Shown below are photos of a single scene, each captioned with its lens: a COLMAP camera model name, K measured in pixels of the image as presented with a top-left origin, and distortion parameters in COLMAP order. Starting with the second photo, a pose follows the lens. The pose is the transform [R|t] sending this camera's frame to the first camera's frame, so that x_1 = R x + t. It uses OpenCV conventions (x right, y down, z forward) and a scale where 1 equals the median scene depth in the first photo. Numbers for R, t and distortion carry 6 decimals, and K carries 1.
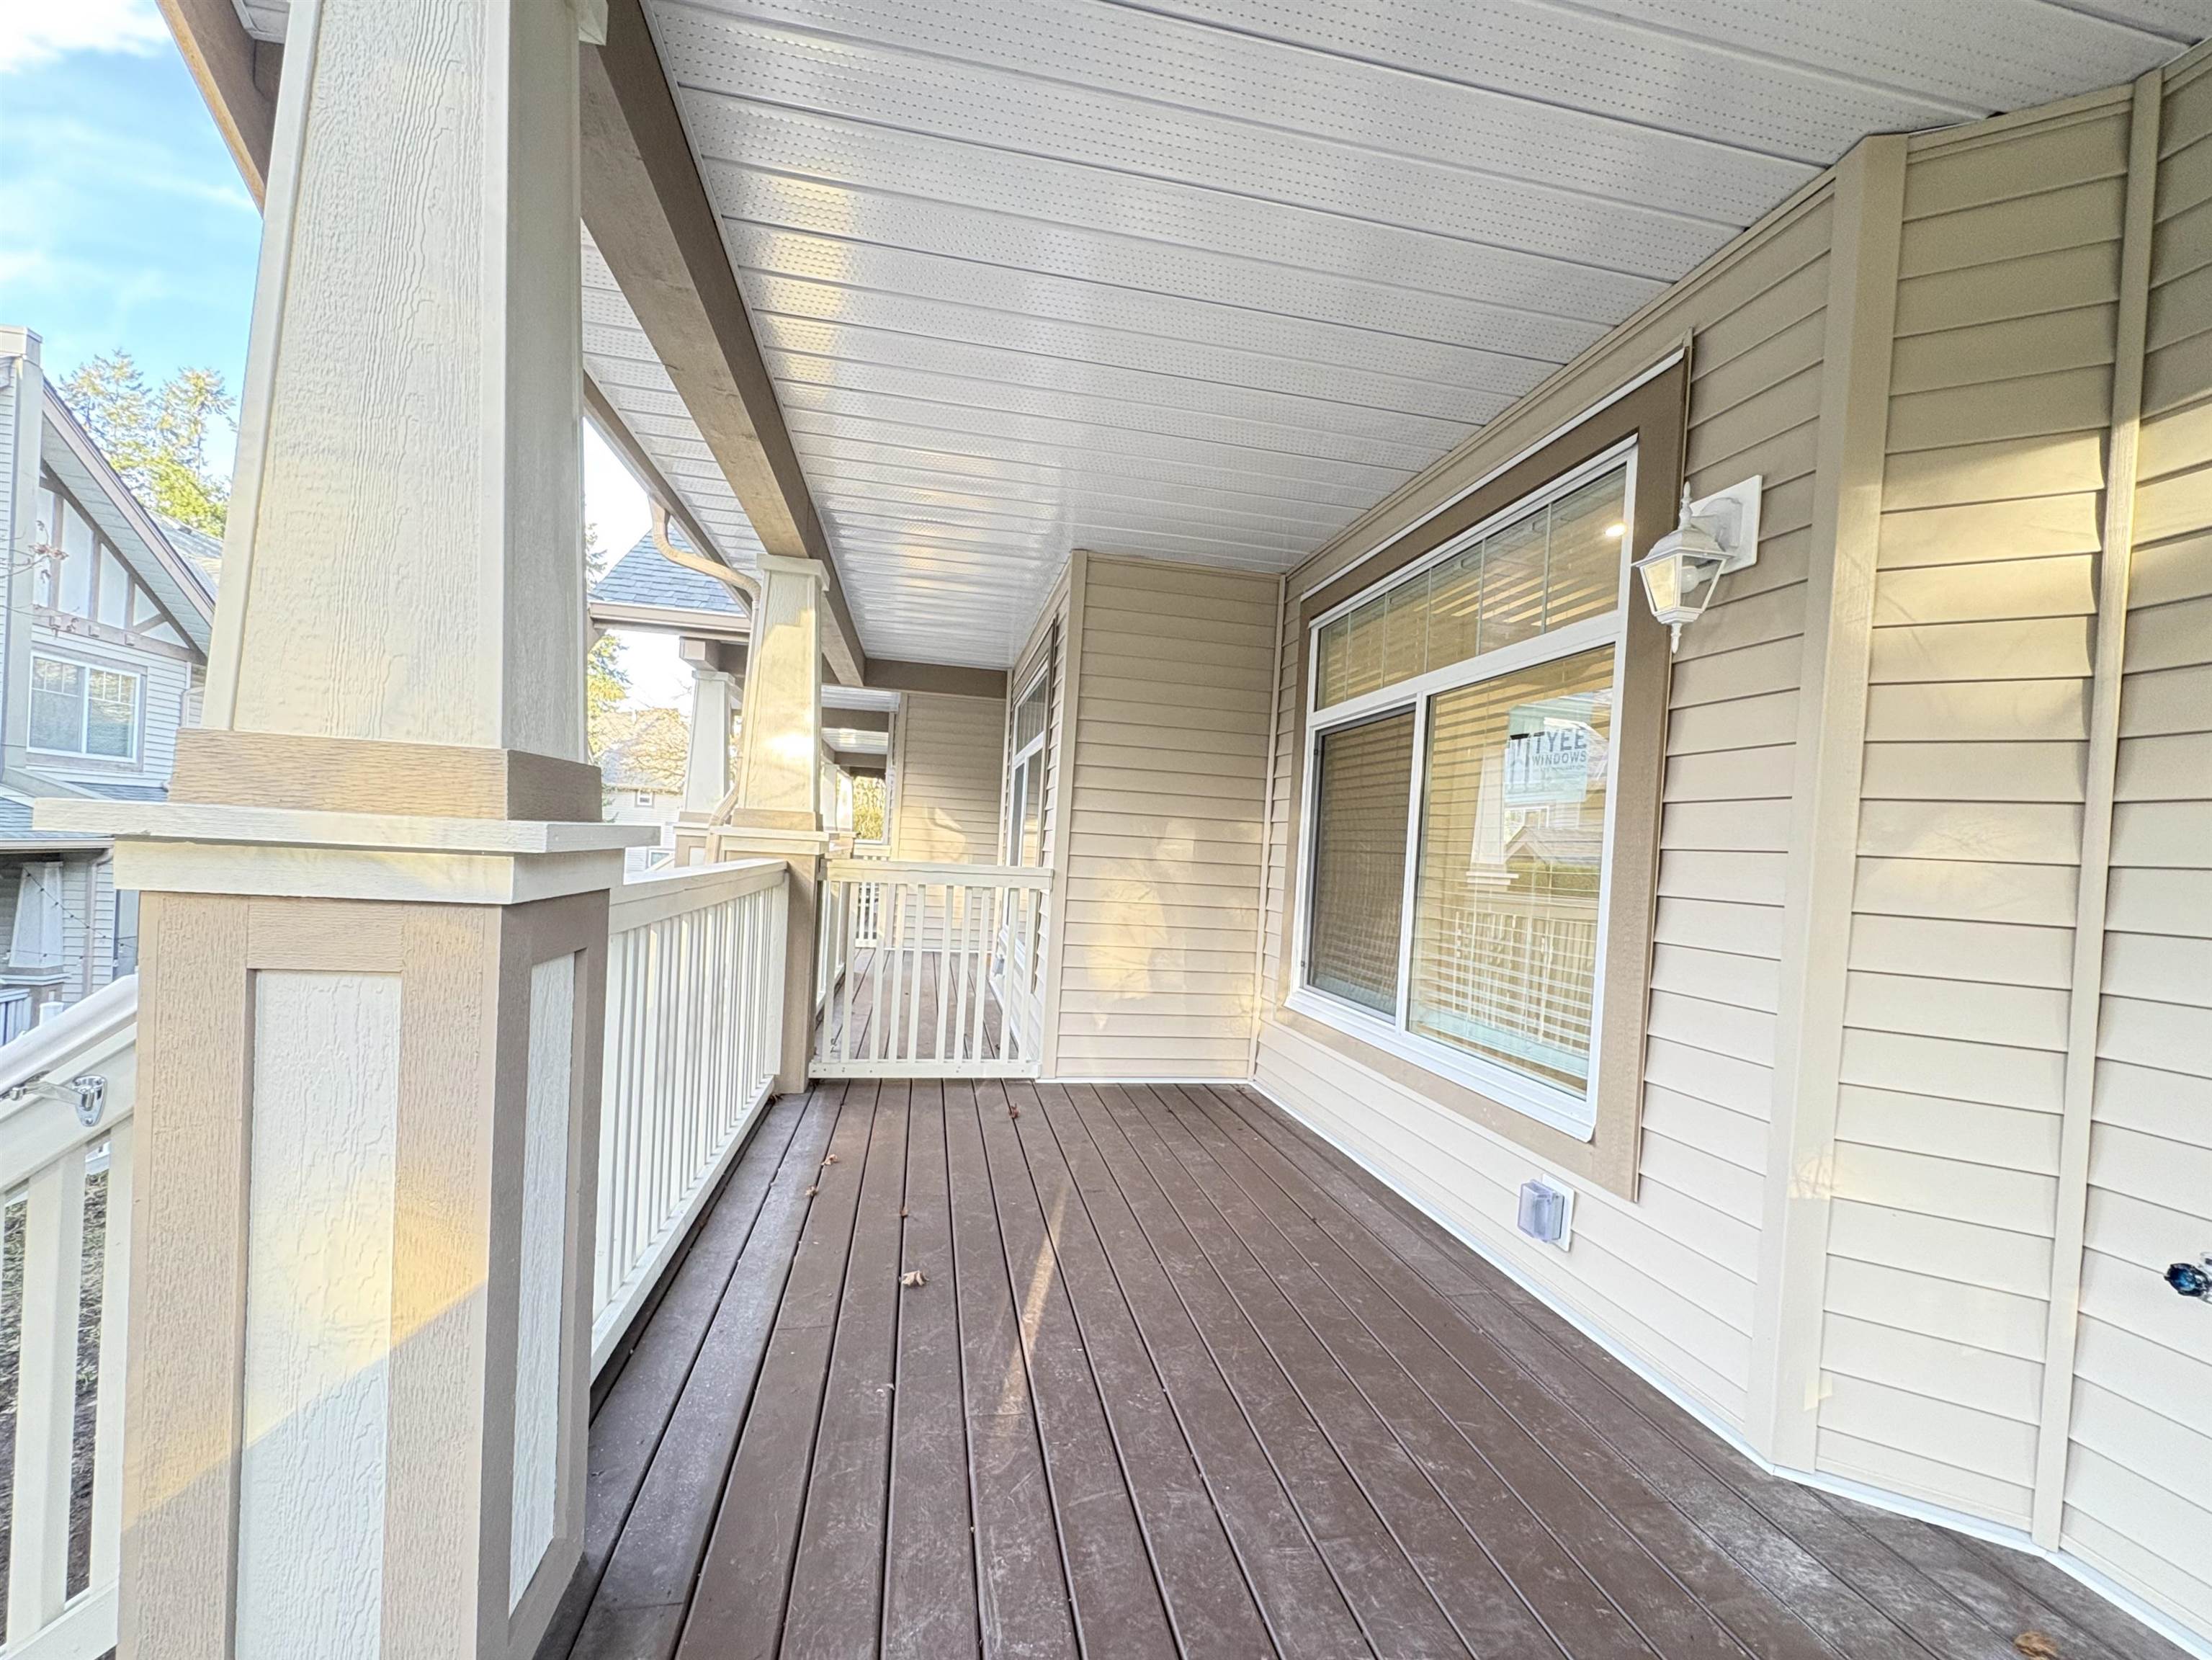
lens RADIAL K [[945.5, 0, 1108.4], [0, 945.5, 861.3], [0, 0, 1]] dist [-0.000713, 0.000343]
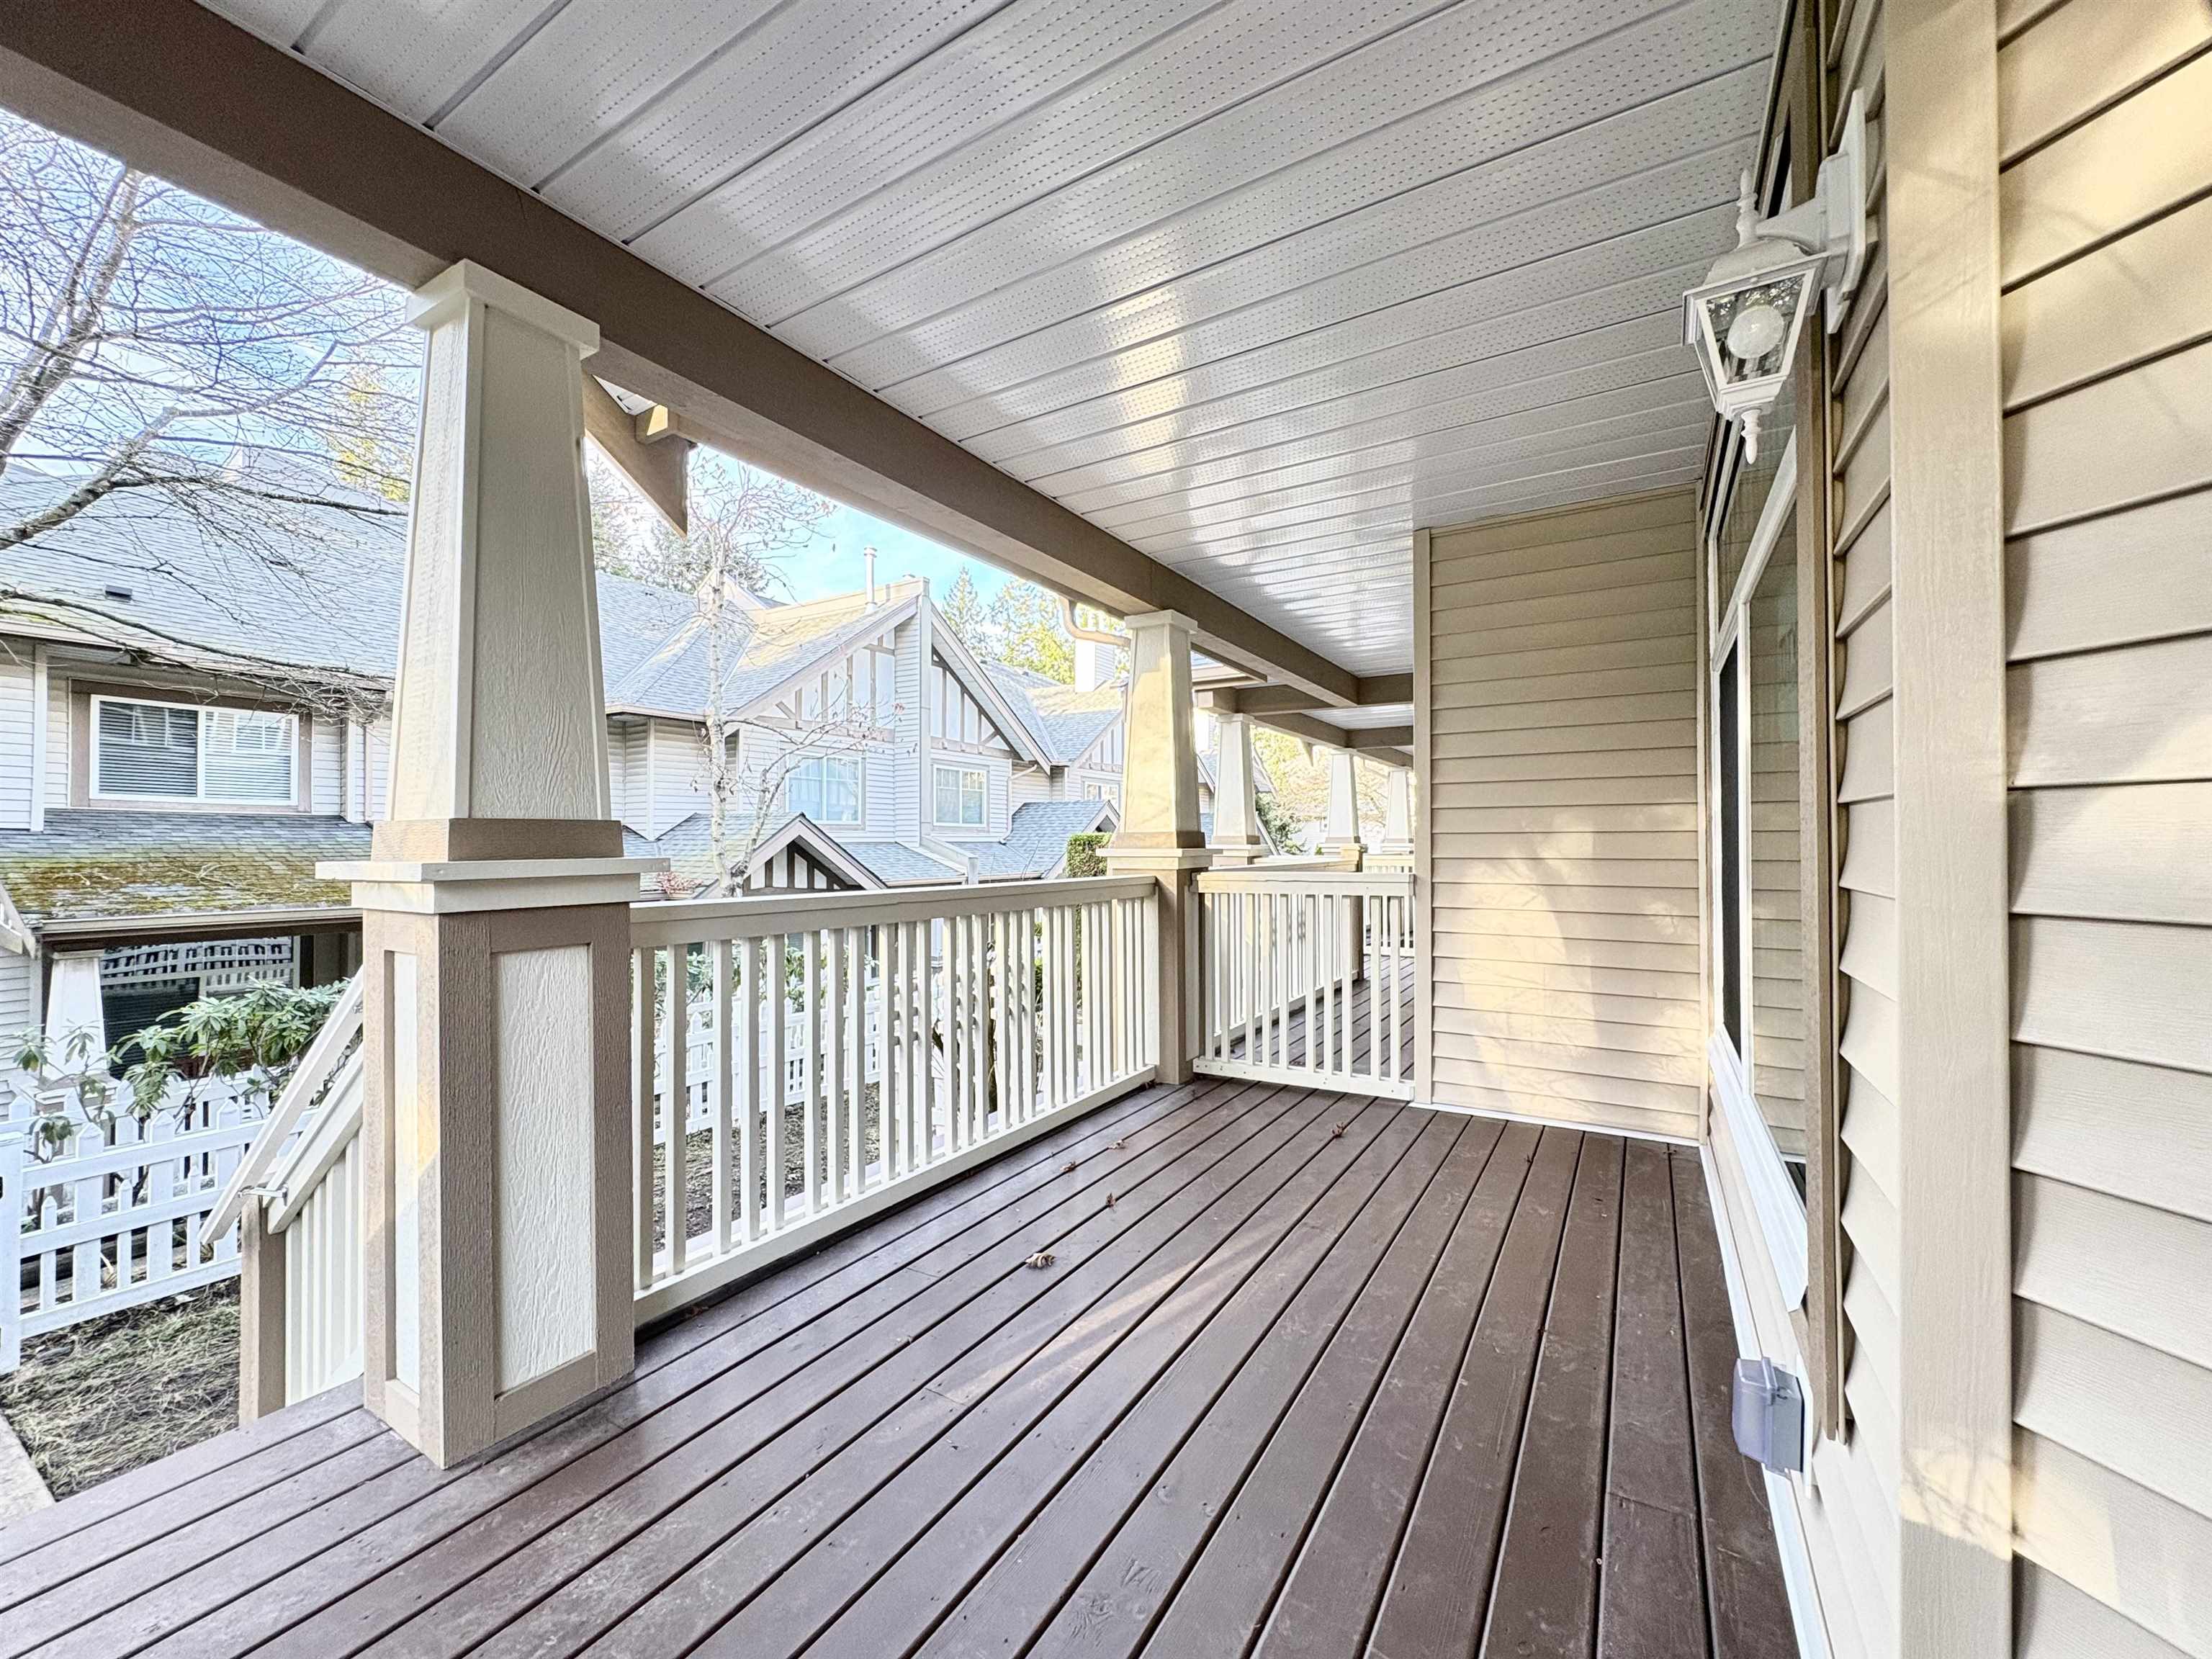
lens RADIAL K [[879.4, 0, 1108.4], [0, 879.4, 830.4], [0, 0, 1]] dist [-0.001360, 0.000544]
pose [[0.738134, -0.070080, -0.671004, 0.302717], [0.035918, 0.997262, -0.064643, 0.010608], [0.673697, 0.023615, 0.738630, 0.160727]]
